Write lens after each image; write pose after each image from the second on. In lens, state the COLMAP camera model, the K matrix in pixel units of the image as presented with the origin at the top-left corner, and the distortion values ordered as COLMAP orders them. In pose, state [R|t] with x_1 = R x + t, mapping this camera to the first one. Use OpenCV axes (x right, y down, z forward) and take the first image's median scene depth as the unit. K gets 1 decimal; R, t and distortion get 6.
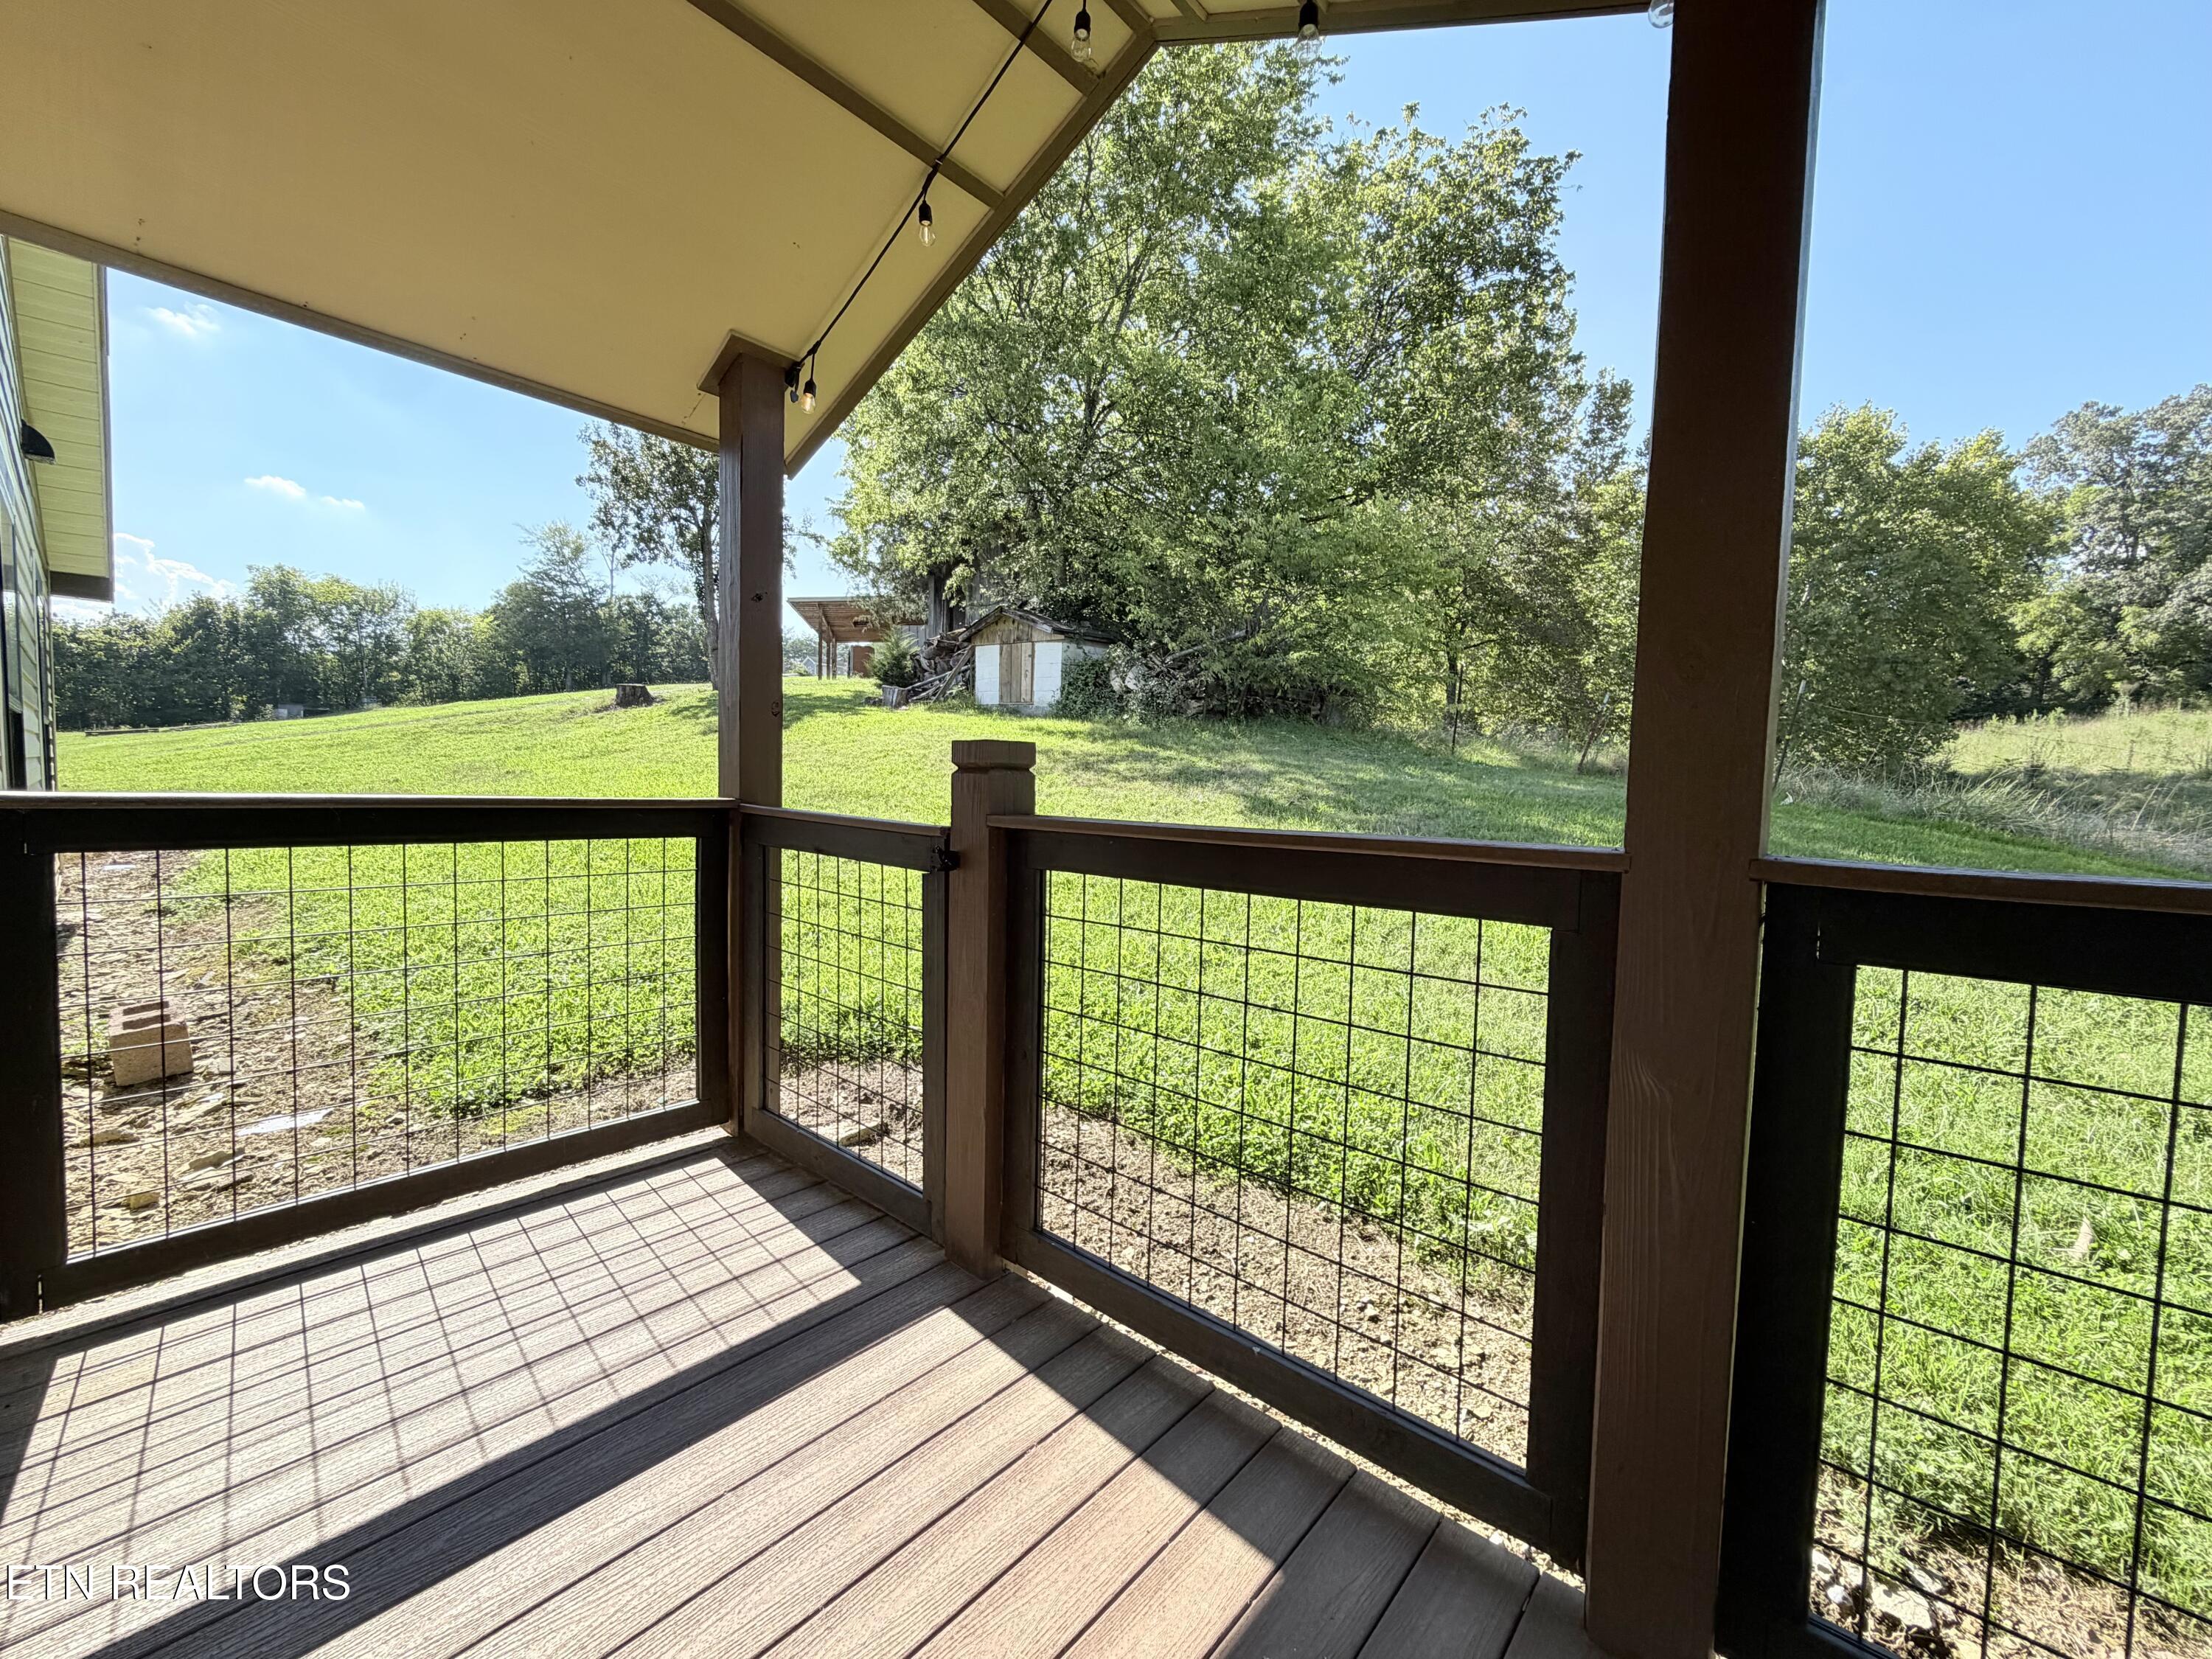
lens RADIAL K [[880.6, 0, 1101.9], [0, 880.6, 835.3], [0, 0, 1]] dist [0.001133, 0.000100]
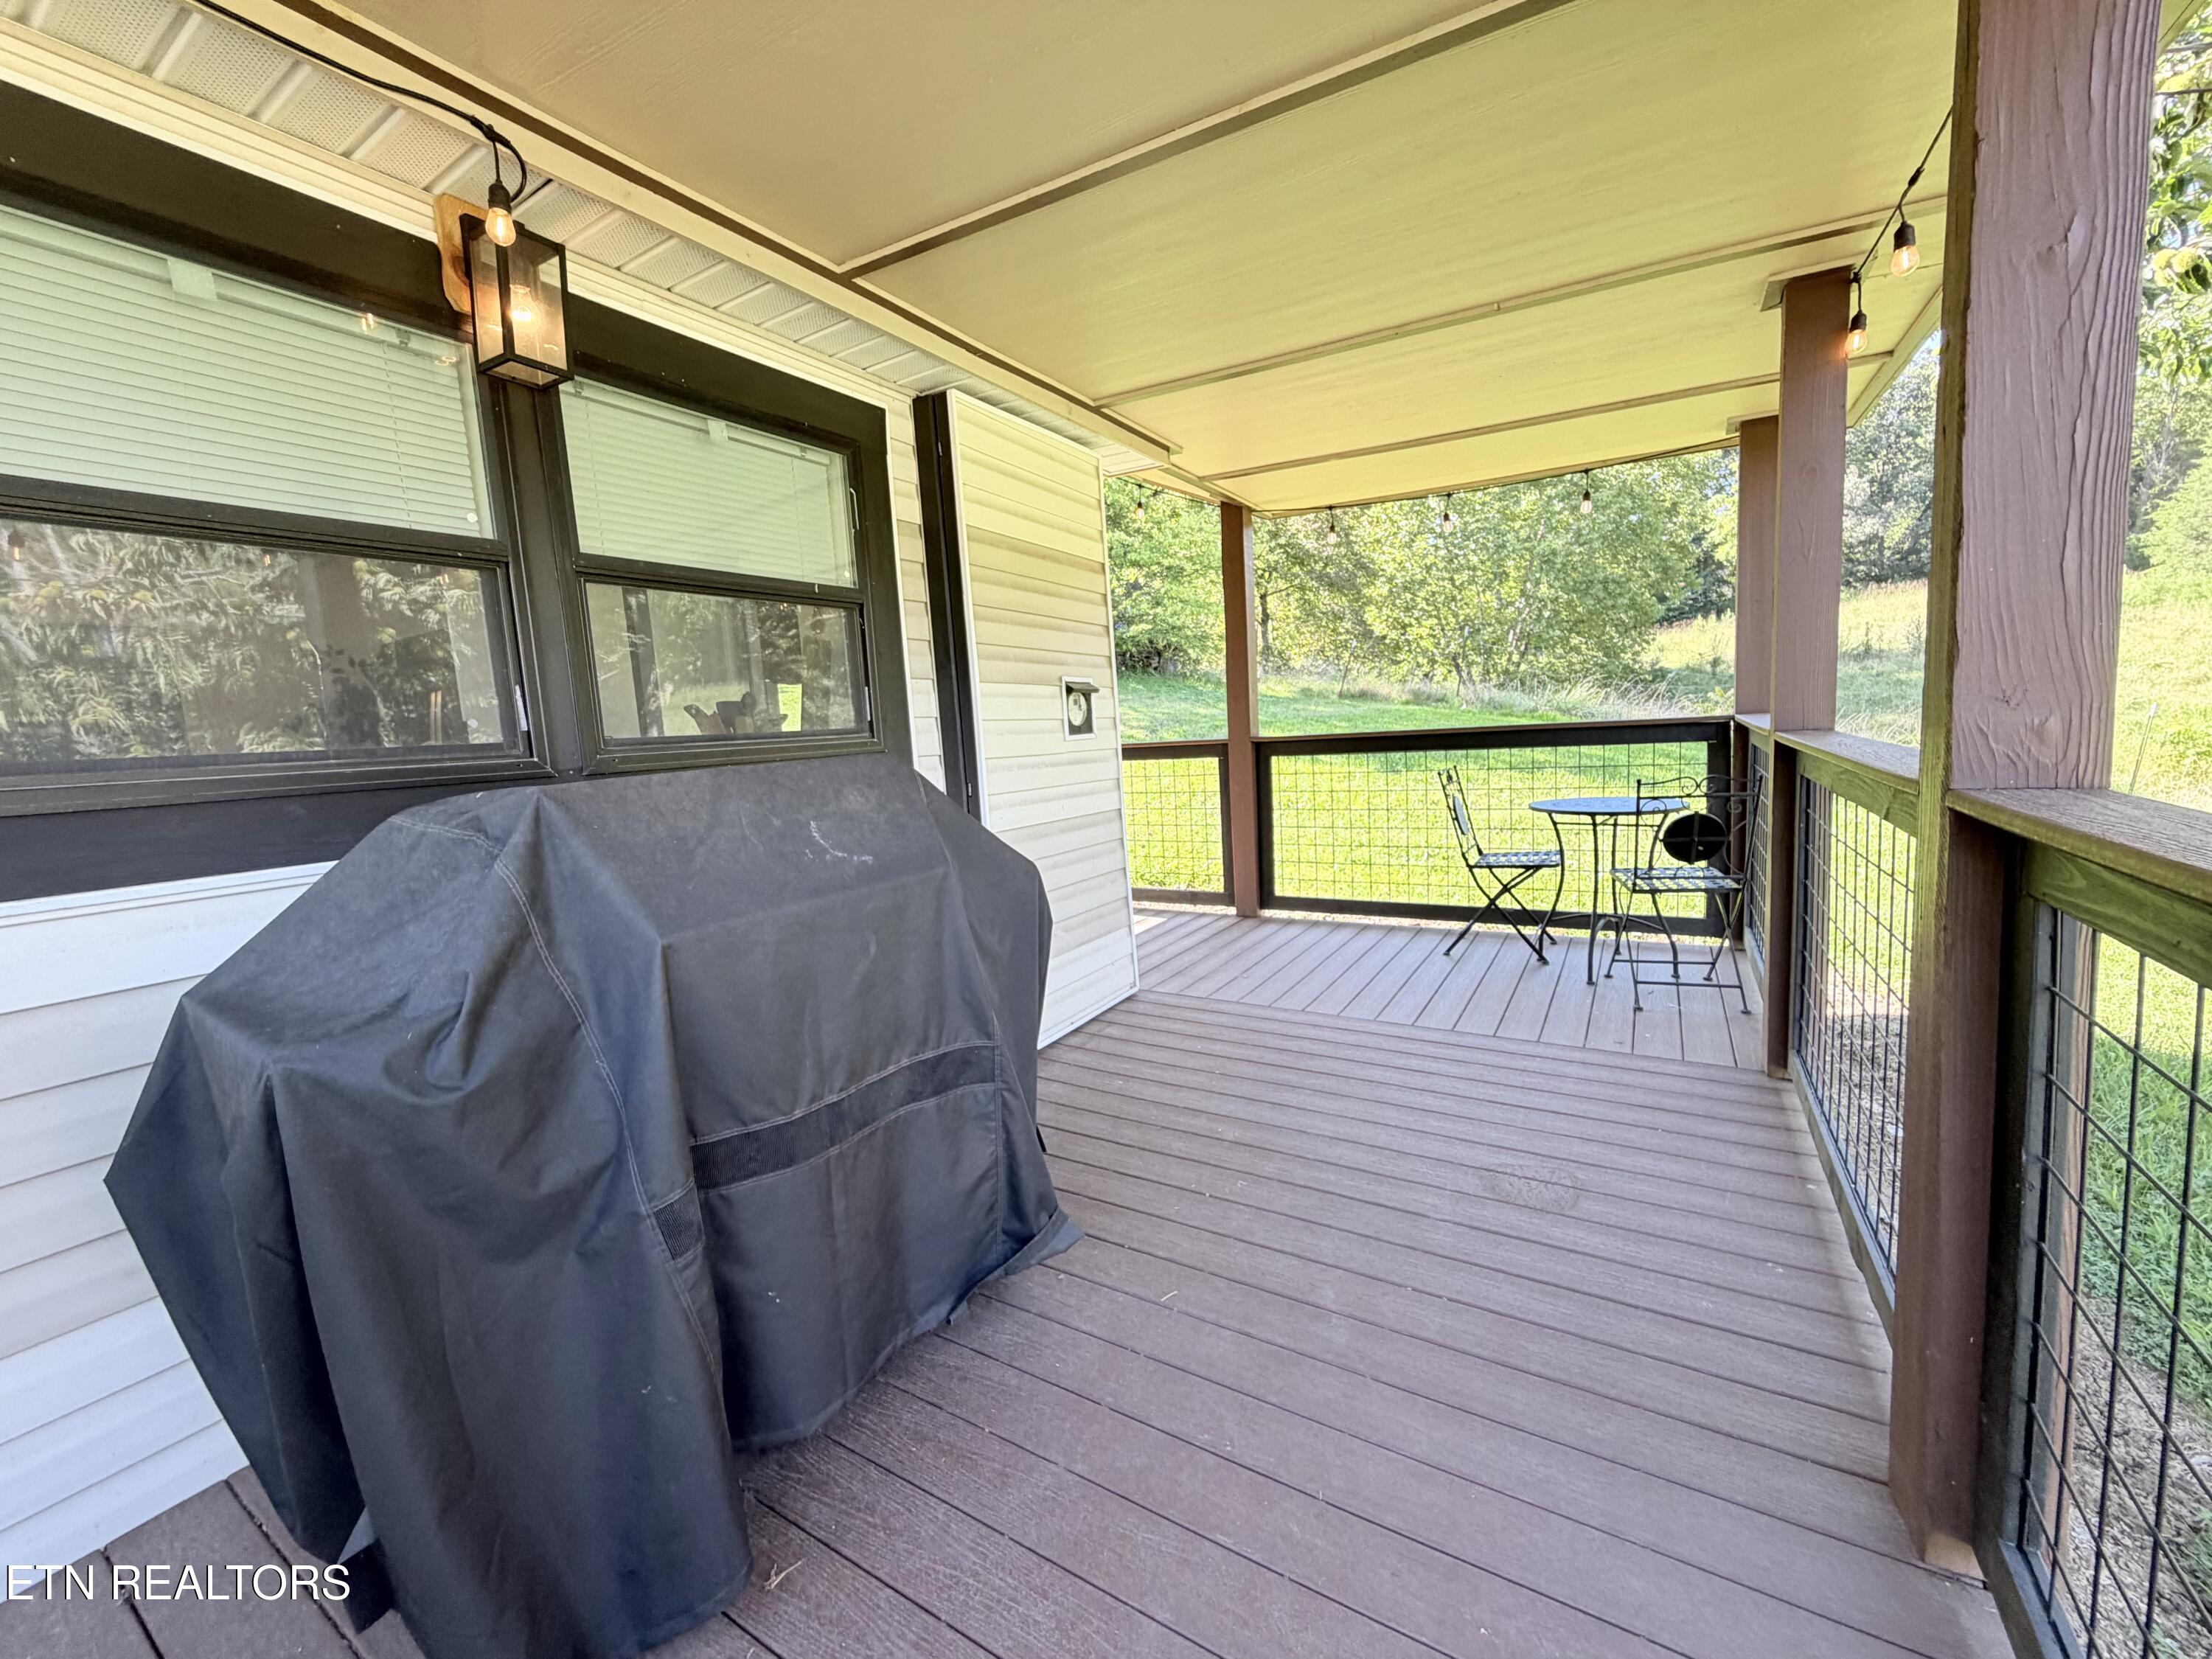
lens RADIAL K [[884.9, 0, 1100.6], [0, 884.9, 827.5], [0, 0, 1]] dist [0.000384, 0.000129]
pose [[0.982280, -0.100426, 0.158244, -0.031309], [0.091875, 0.993933, 0.060473, 0.005606], [-0.163357, -0.044863, 0.985546, -0.131929]]
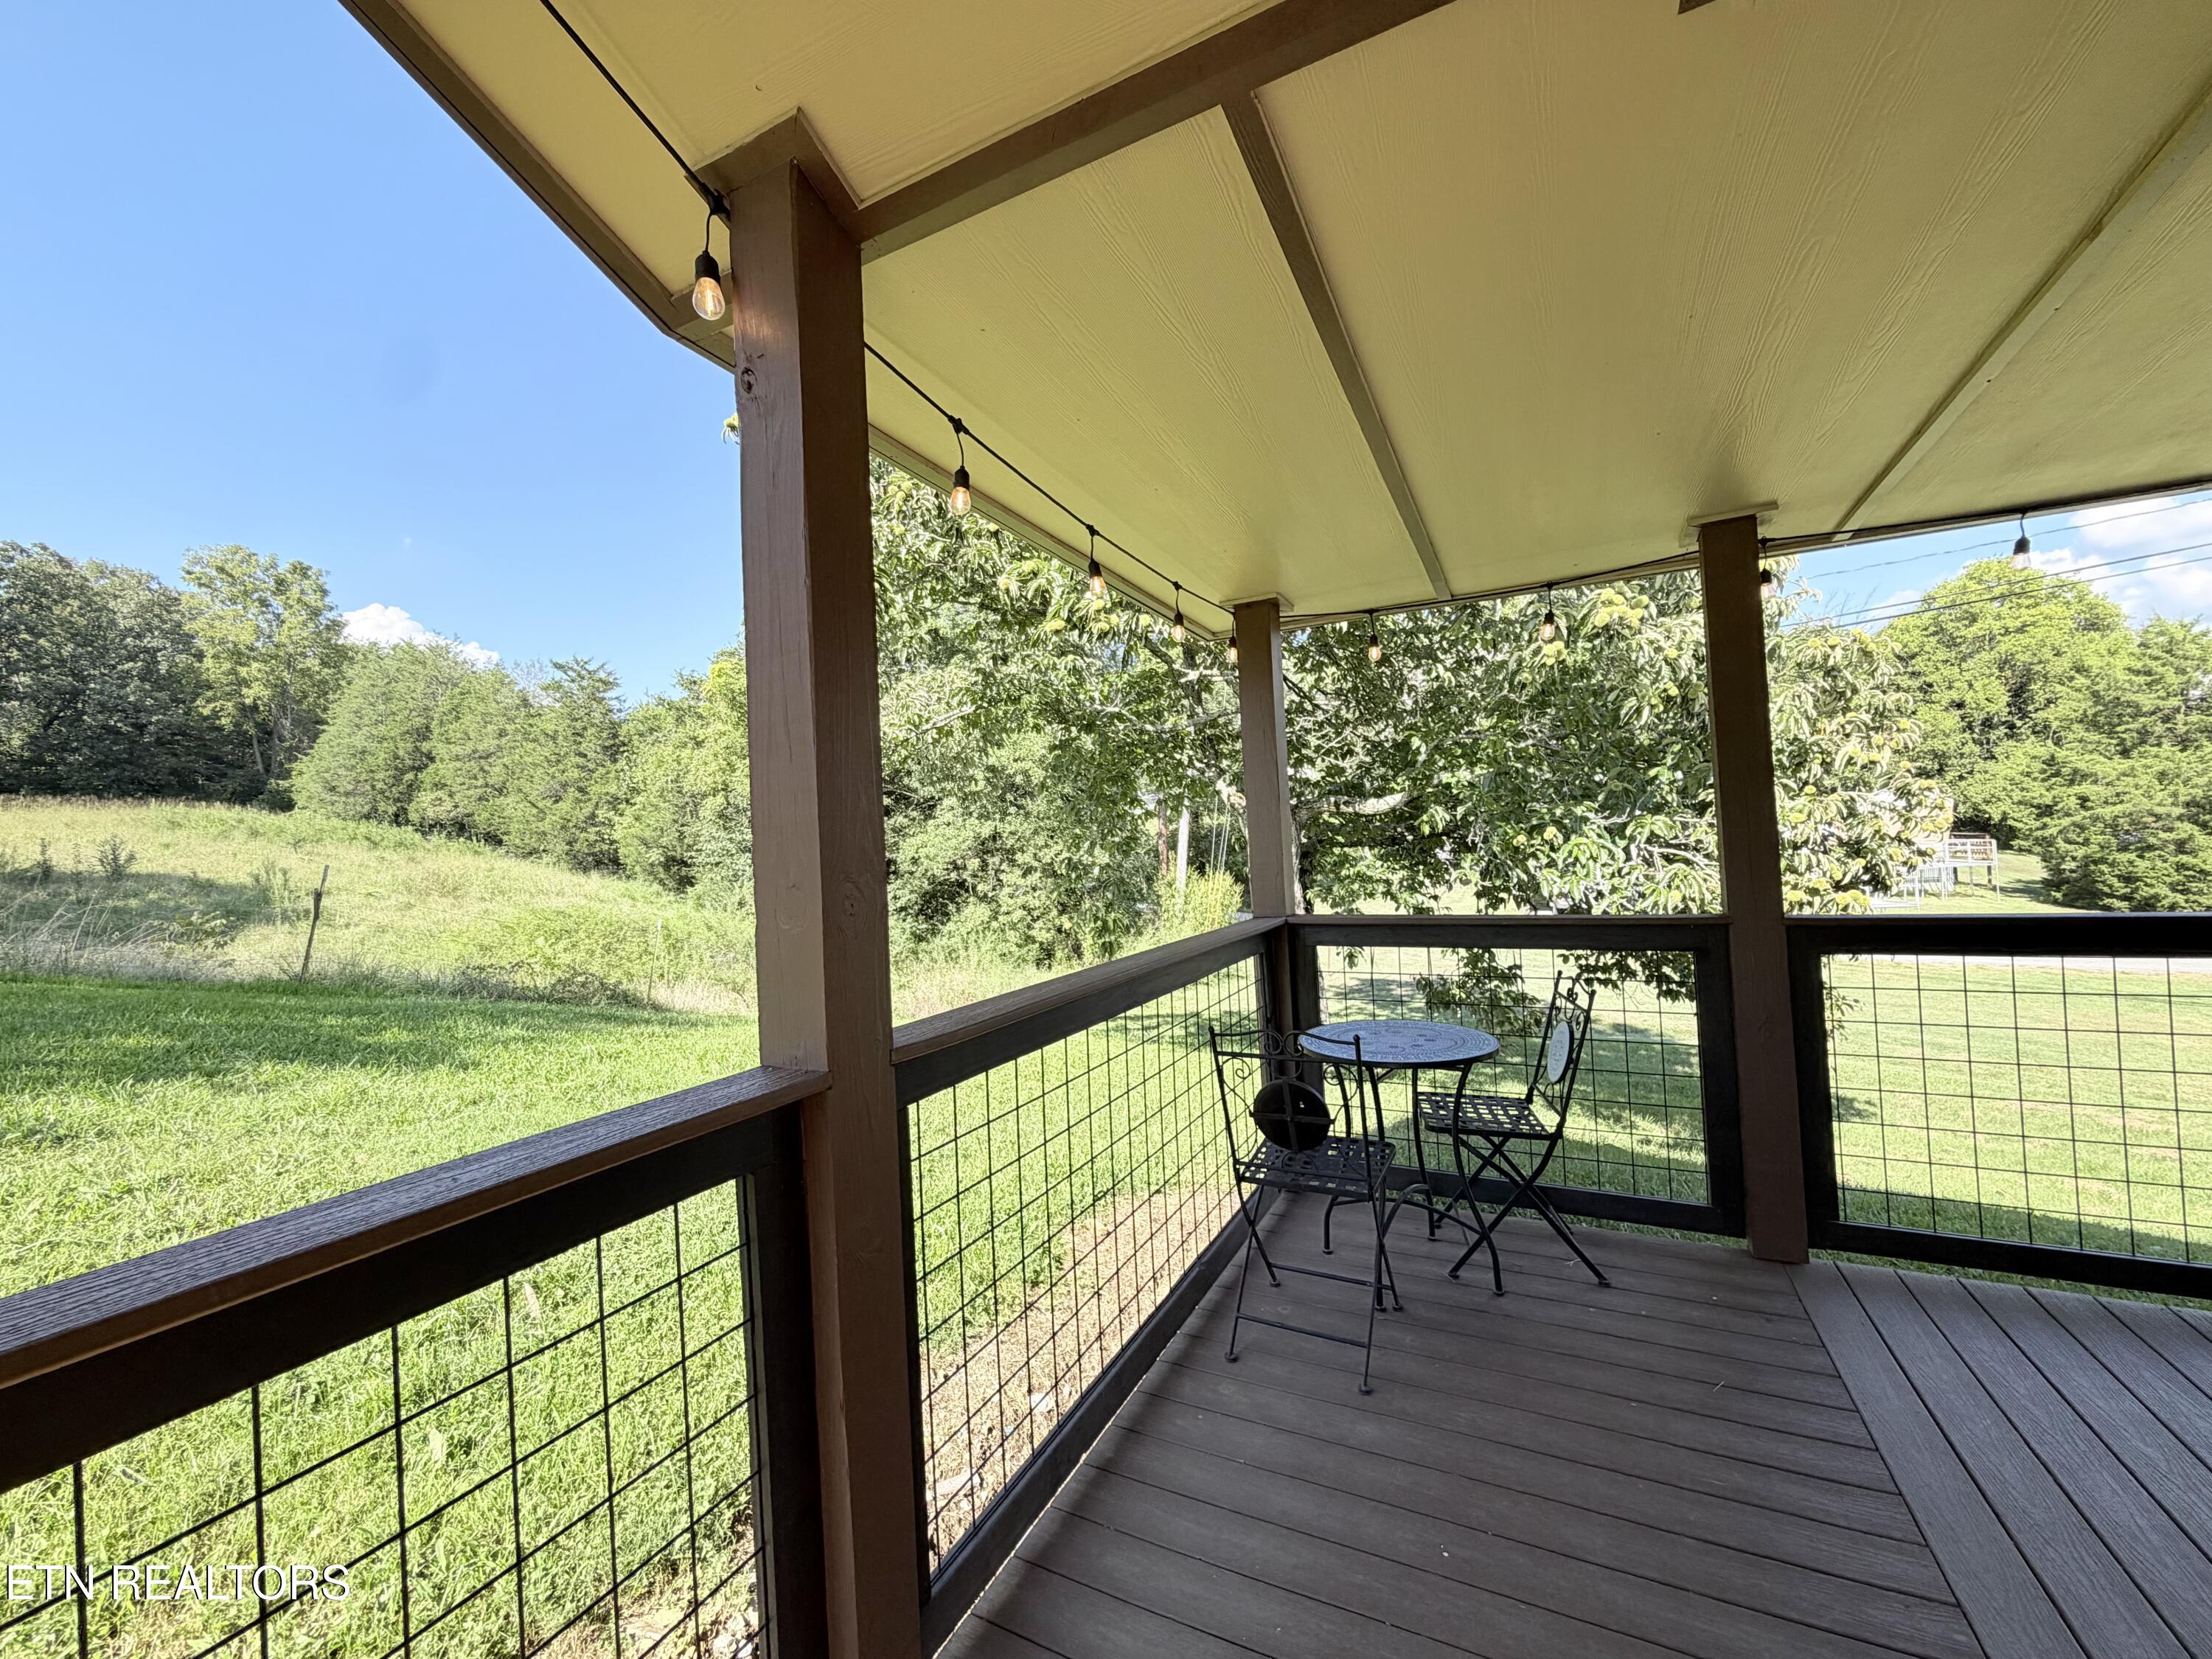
lens RADIAL K [[884.9, 0, 1100.6], [0, 884.9, 827.5], [0, 0, 1]] dist [0.000384, 0.000129]
pose [[-0.245790, 0.013825, 0.969224, -0.021772], [0.102164, 0.994699, 0.011720, -0.010142], [-0.963924, 0.101900, -0.245899, 0.034514]]
